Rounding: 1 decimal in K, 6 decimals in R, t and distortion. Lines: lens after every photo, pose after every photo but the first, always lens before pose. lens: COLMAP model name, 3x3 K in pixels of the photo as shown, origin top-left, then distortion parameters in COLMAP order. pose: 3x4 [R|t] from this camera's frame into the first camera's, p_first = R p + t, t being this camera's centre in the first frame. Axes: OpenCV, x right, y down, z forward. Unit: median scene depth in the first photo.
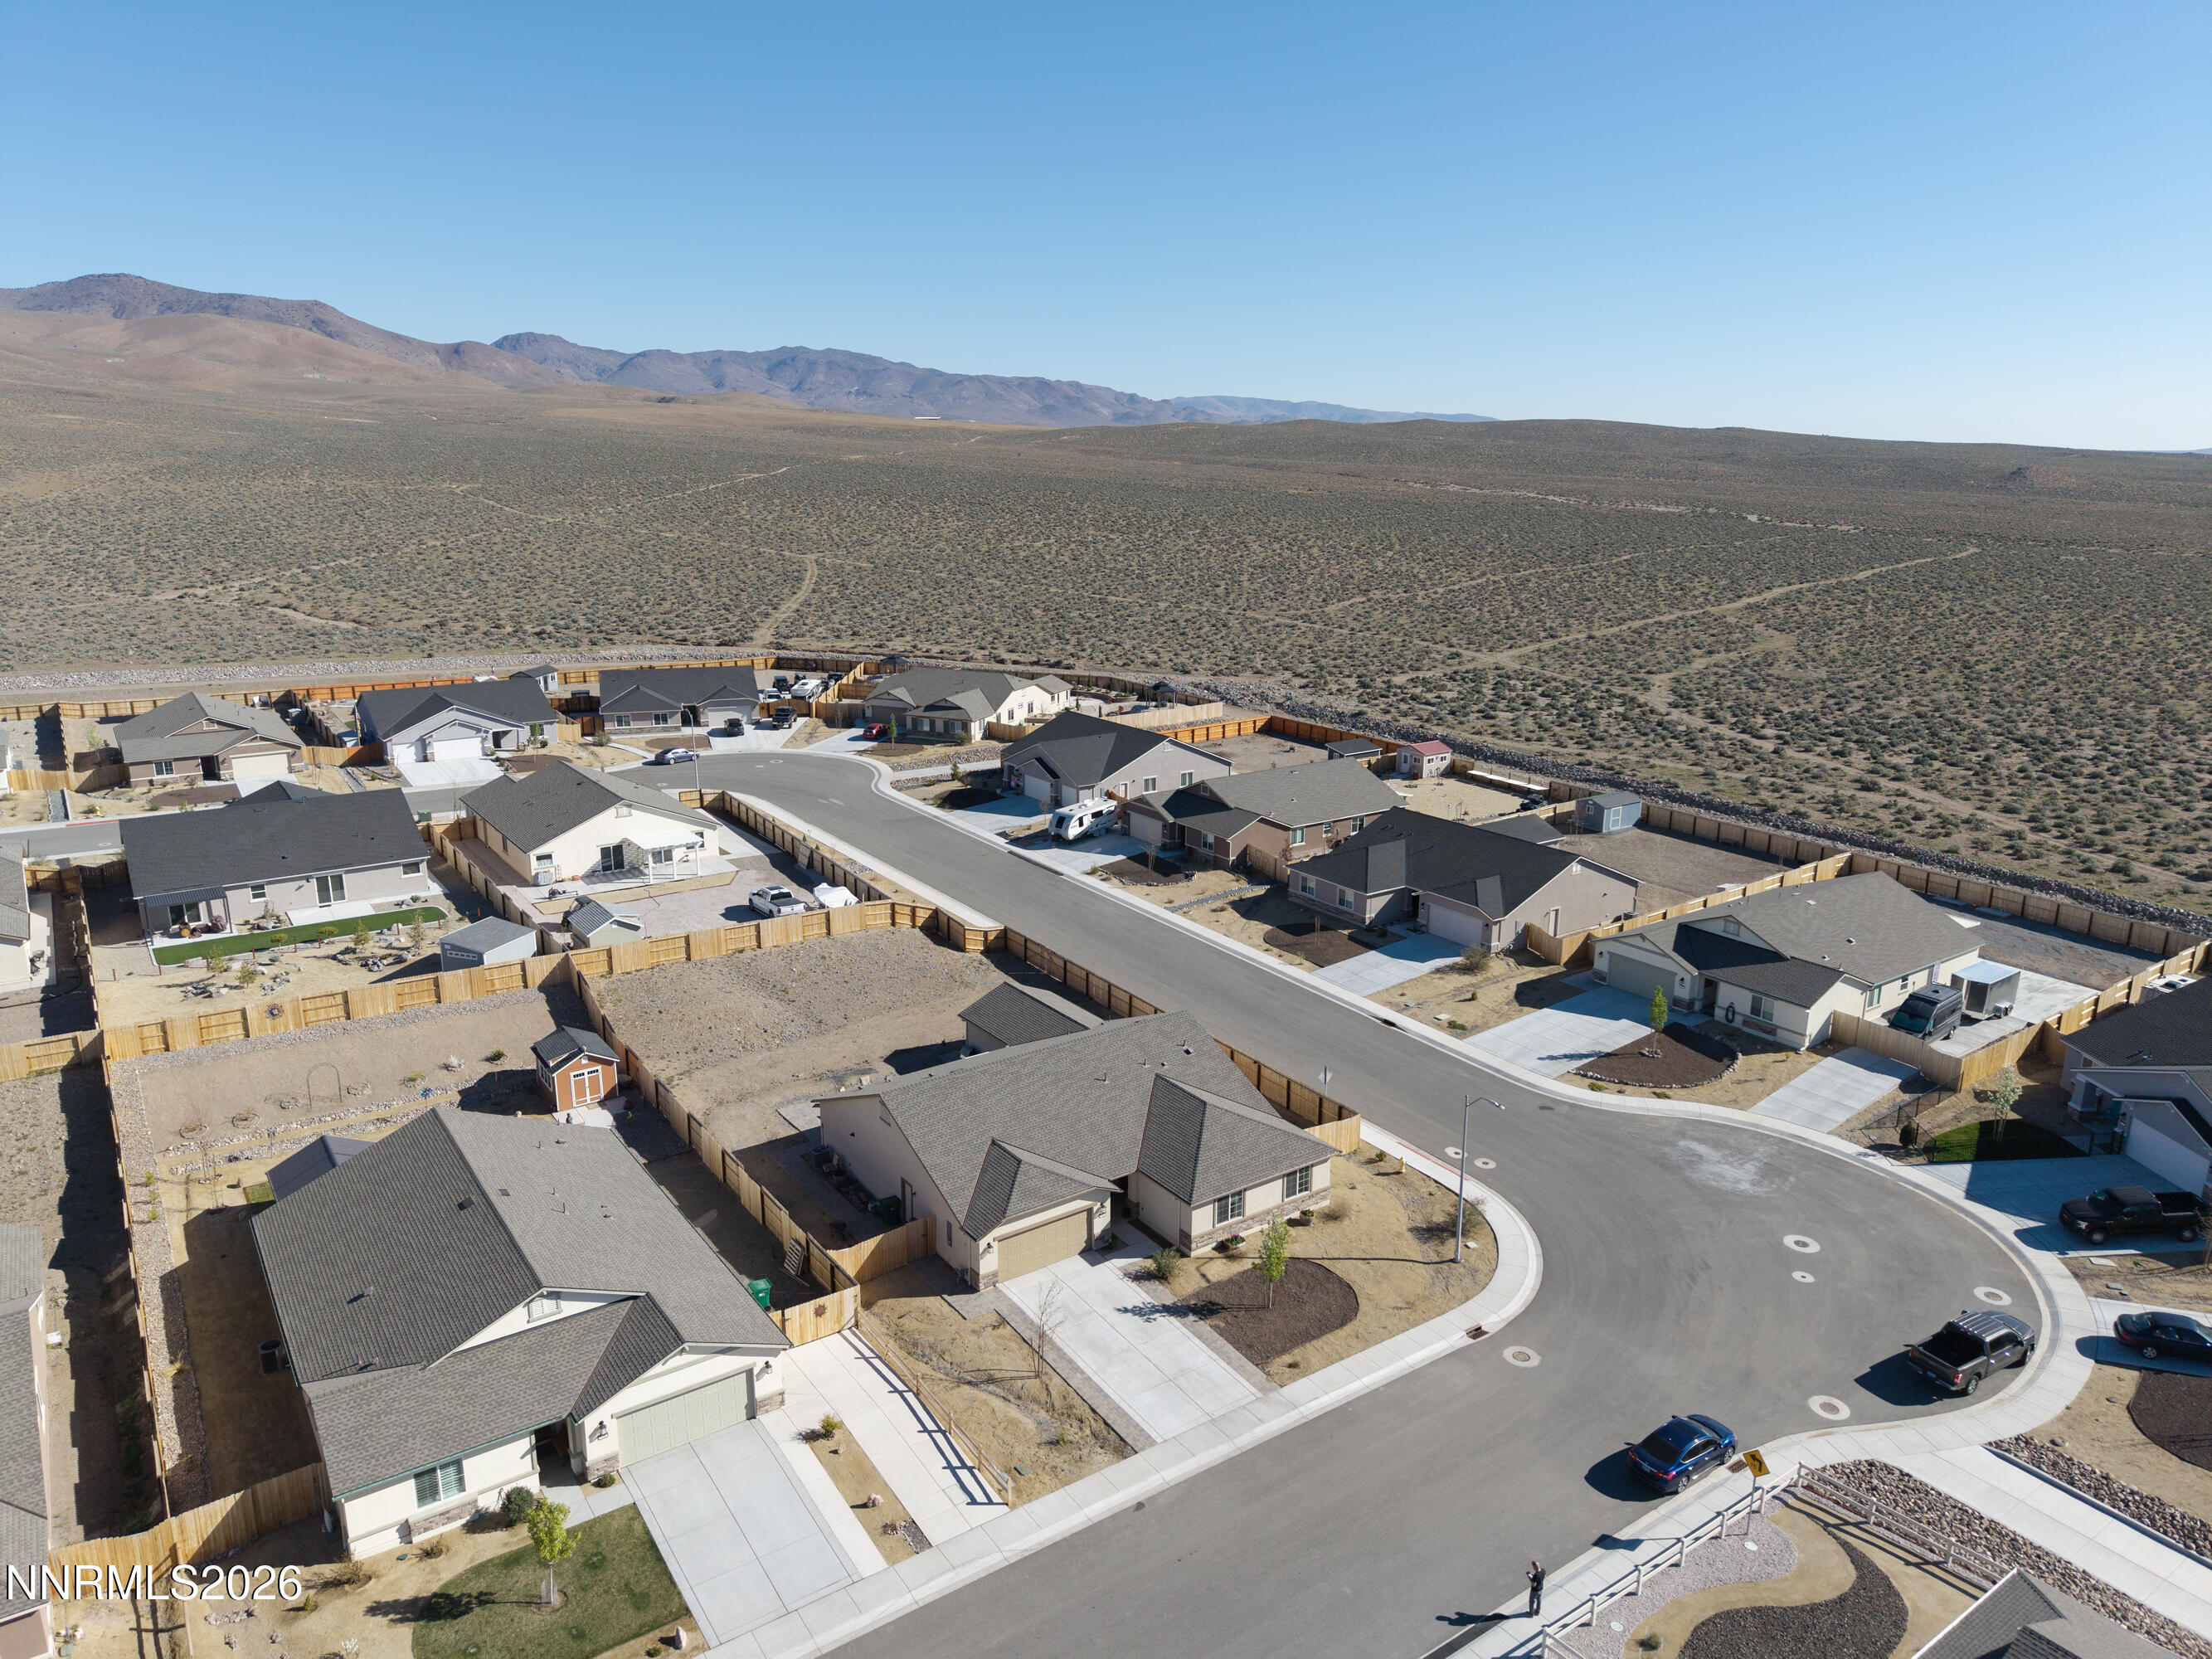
lens RADIAL K [[1479.7, 0, 1110.8], [0, 1479.7, 822.4], [0, 0, 1]] dist [0.029985, -0.030680]
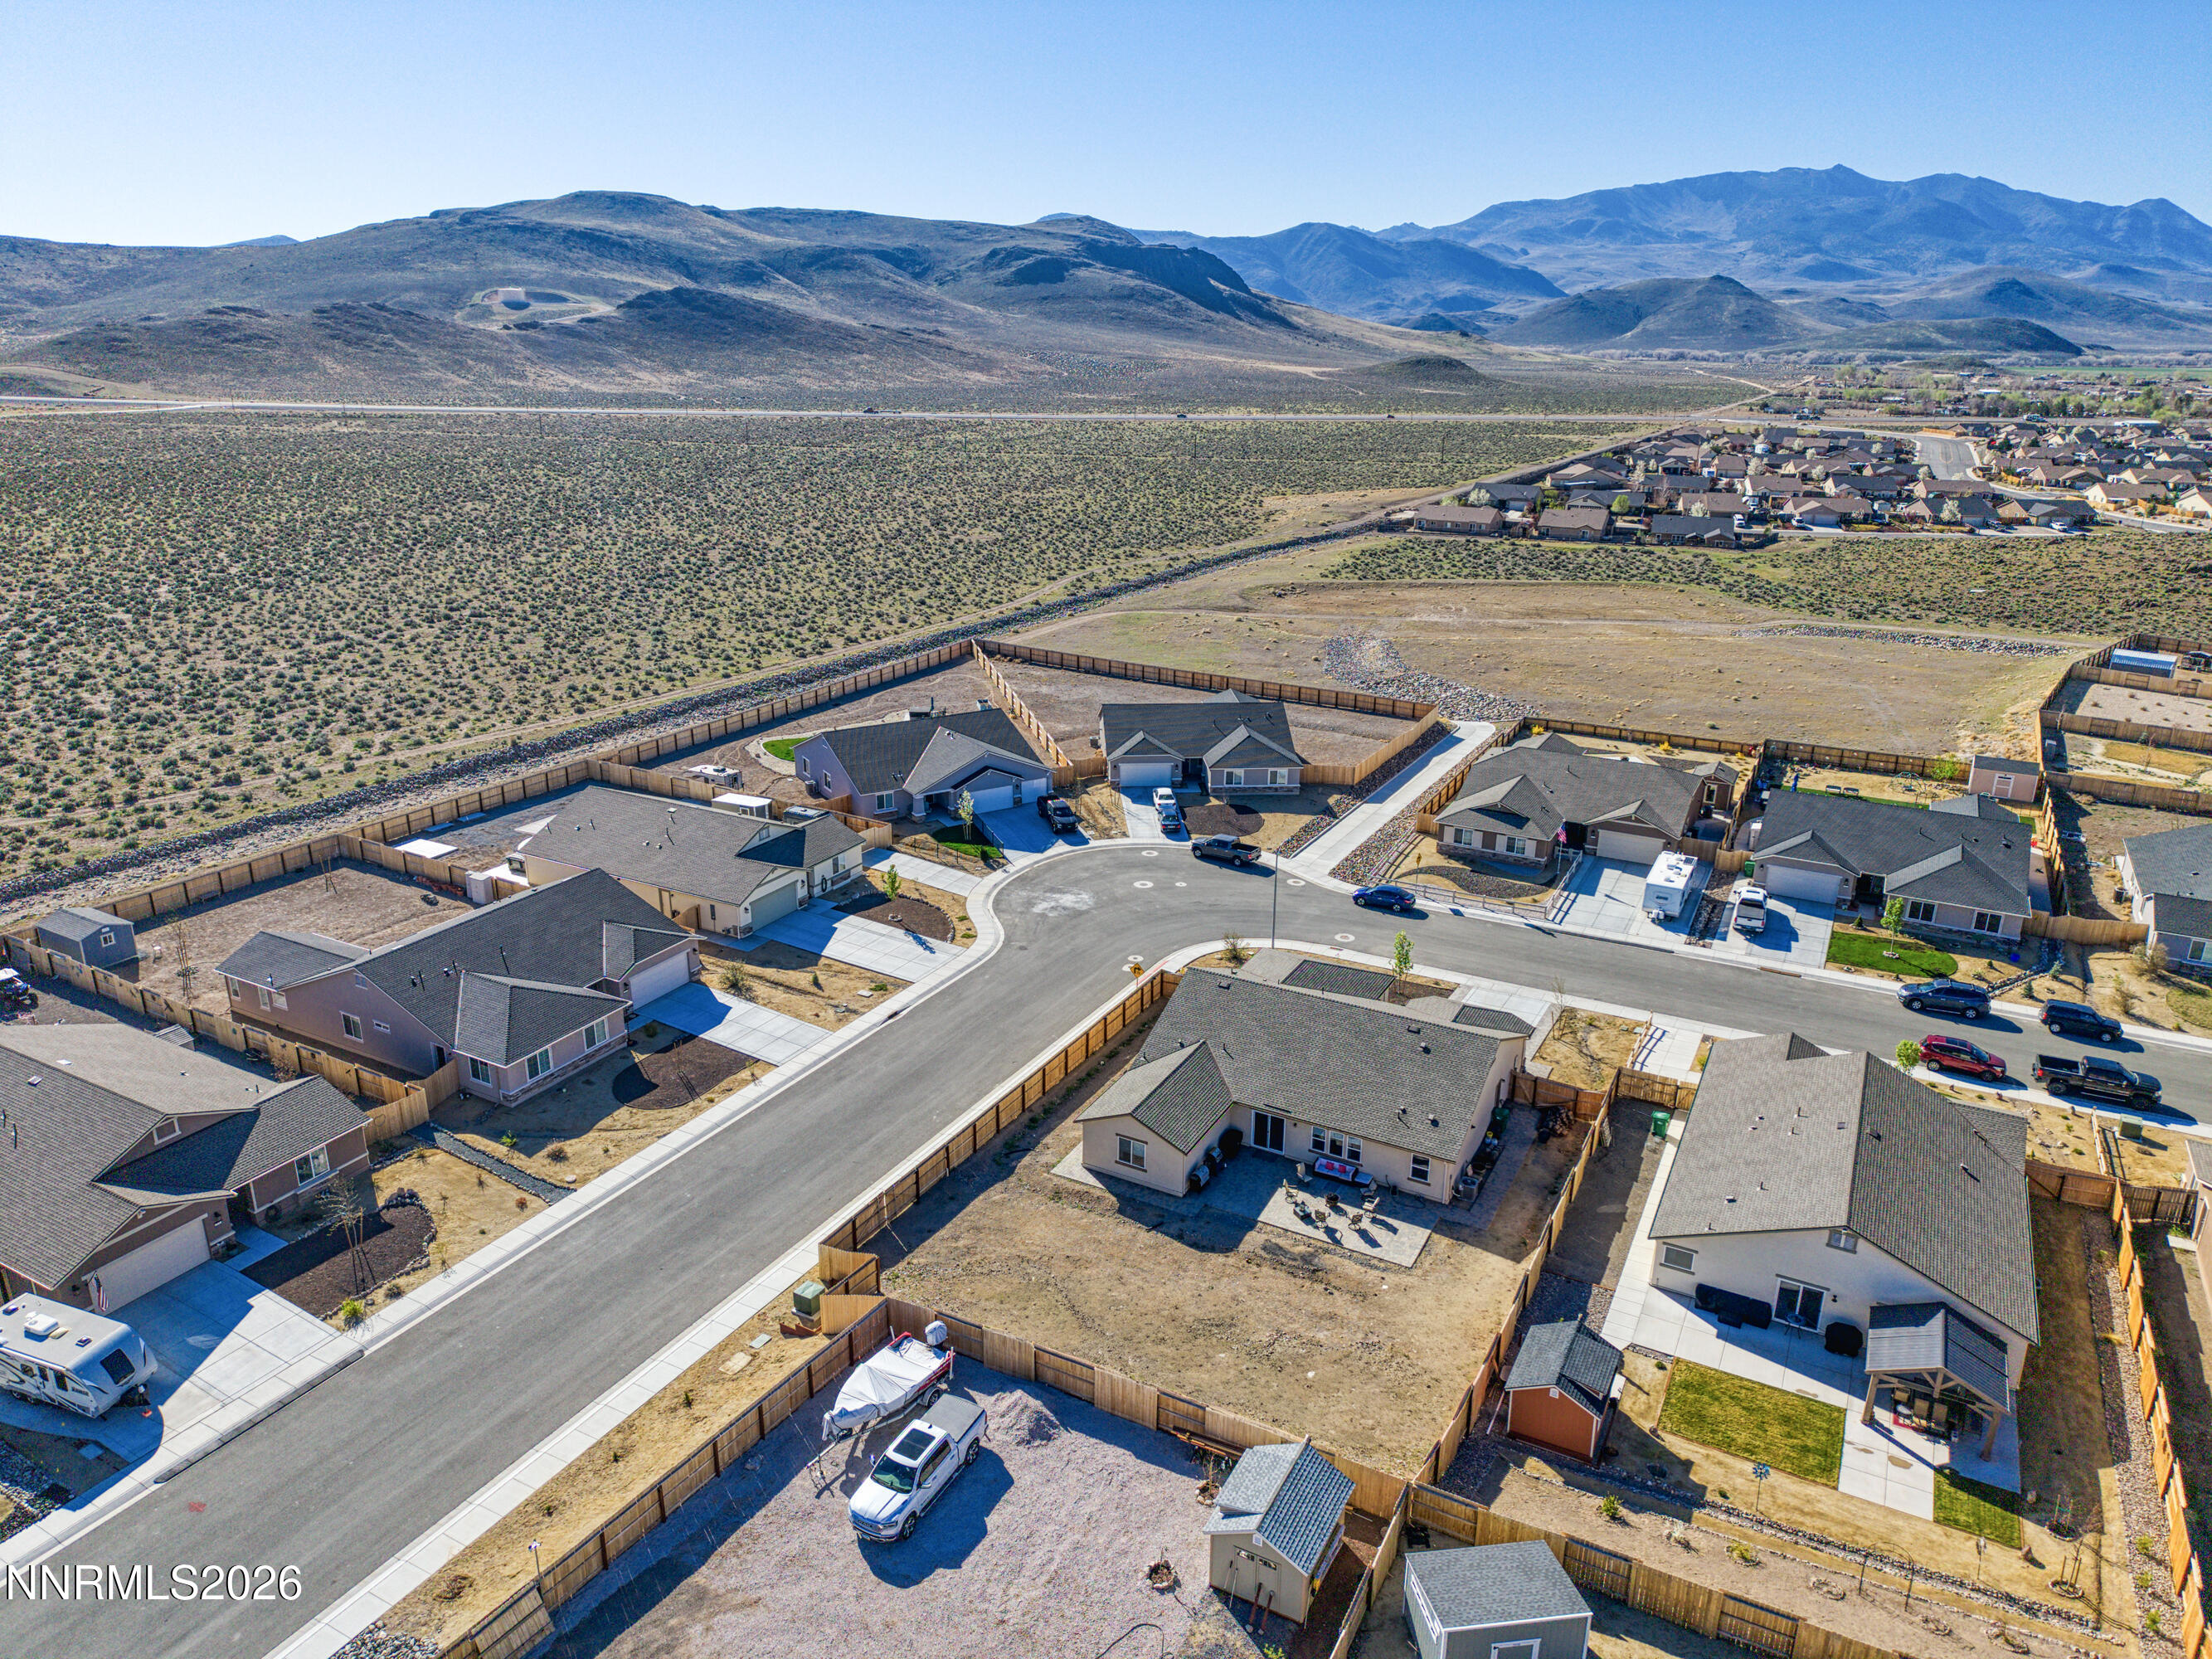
lens RADIAL K [[1479.7, 0, 1109.4], [0, 1479.7, 806.7], [0, 0, 1]] dist [0.029985, -0.030680]
pose [[-0.444675, -0.291354, 0.846981, -0.641860], [0.210038, 0.885330, 0.414818, -0.351289], [-0.870717, 0.362358, -0.332489, 1.076010]]
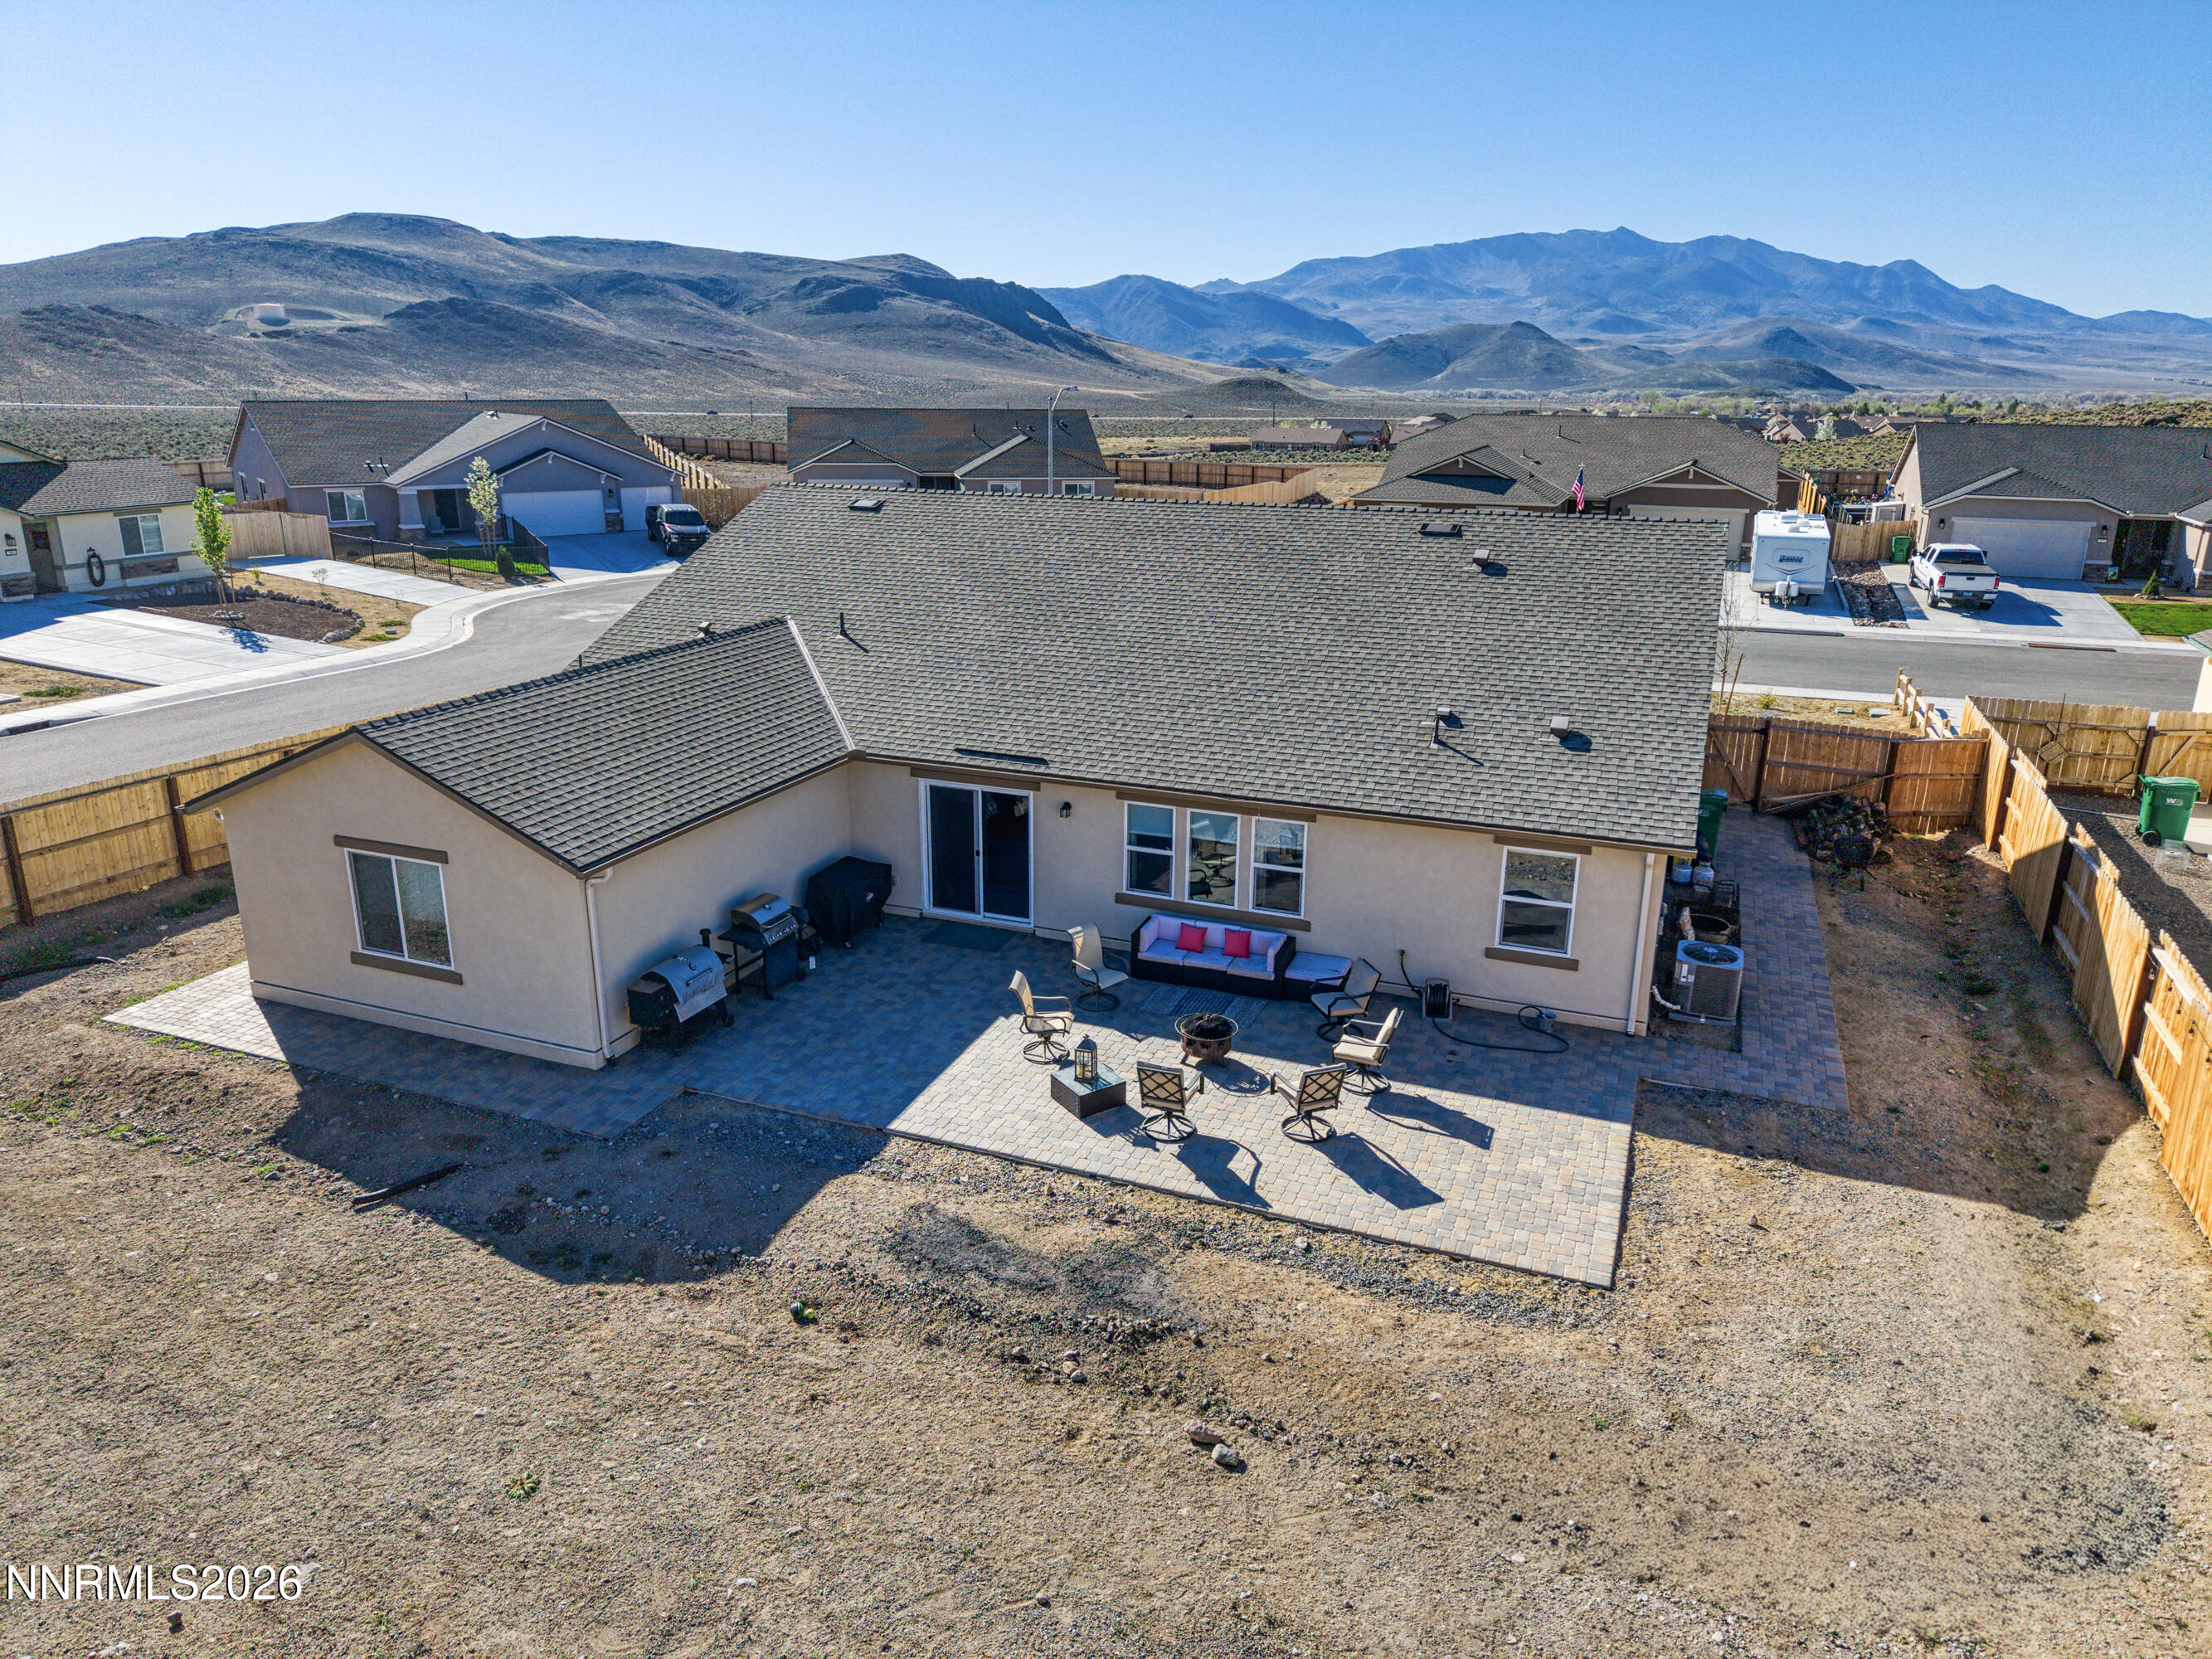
lens RADIAL K [[1479.7, 0, 1110.2], [0, 1479.7, 818.6], [0, 0, 1]] dist [0.029985, -0.030680]
pose [[-0.543468, -0.252489, 0.800557, -0.255833], [0.196829, 0.888774, 0.413932, 0.049136], [-0.816028, 0.382531, -0.433323, 0.883410]]
